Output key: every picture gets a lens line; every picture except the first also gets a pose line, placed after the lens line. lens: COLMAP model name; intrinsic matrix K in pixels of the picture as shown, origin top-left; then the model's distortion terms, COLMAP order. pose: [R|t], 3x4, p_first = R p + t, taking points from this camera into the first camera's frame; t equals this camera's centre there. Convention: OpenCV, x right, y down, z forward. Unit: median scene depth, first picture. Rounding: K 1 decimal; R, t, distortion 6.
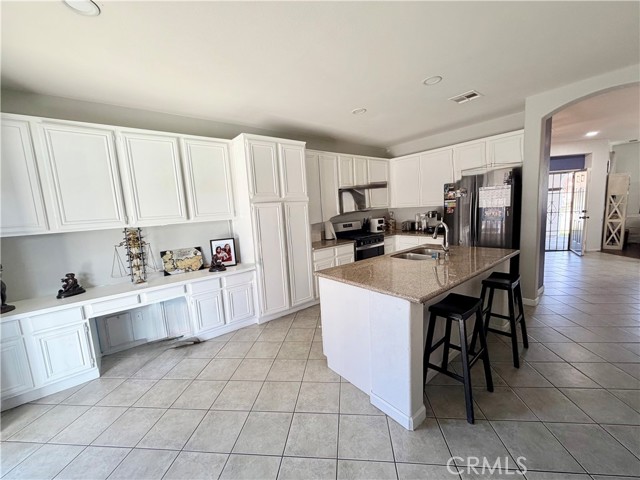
lens RADIAL K [[253.5, 0, 317.4], [0, 253.5, 240.8], [0, 0, 1]] dist [0.000819, -0.000123]
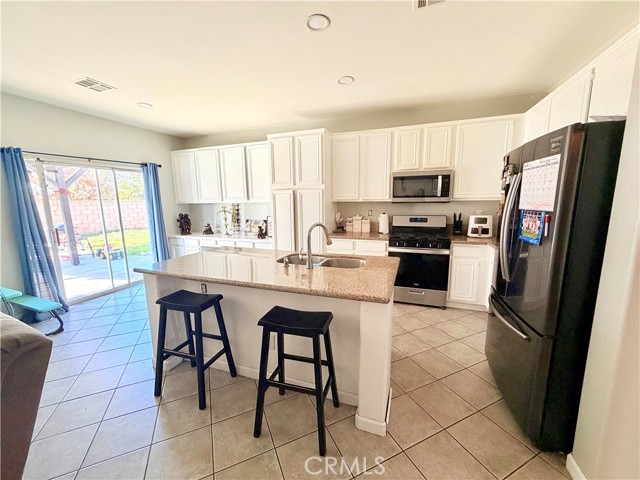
lens RADIAL K [[259.6, 0, 320.0], [0, 259.6, 240.0], [0, 0, 1]] dist [0.001534, 0.000011]
pose [[0.521214, 0.182840, -0.833610, 0.989402], [-0.125783, 0.982571, 0.136867, -0.110136], [0.844106, 0.033517, 0.535128, 0.511821]]
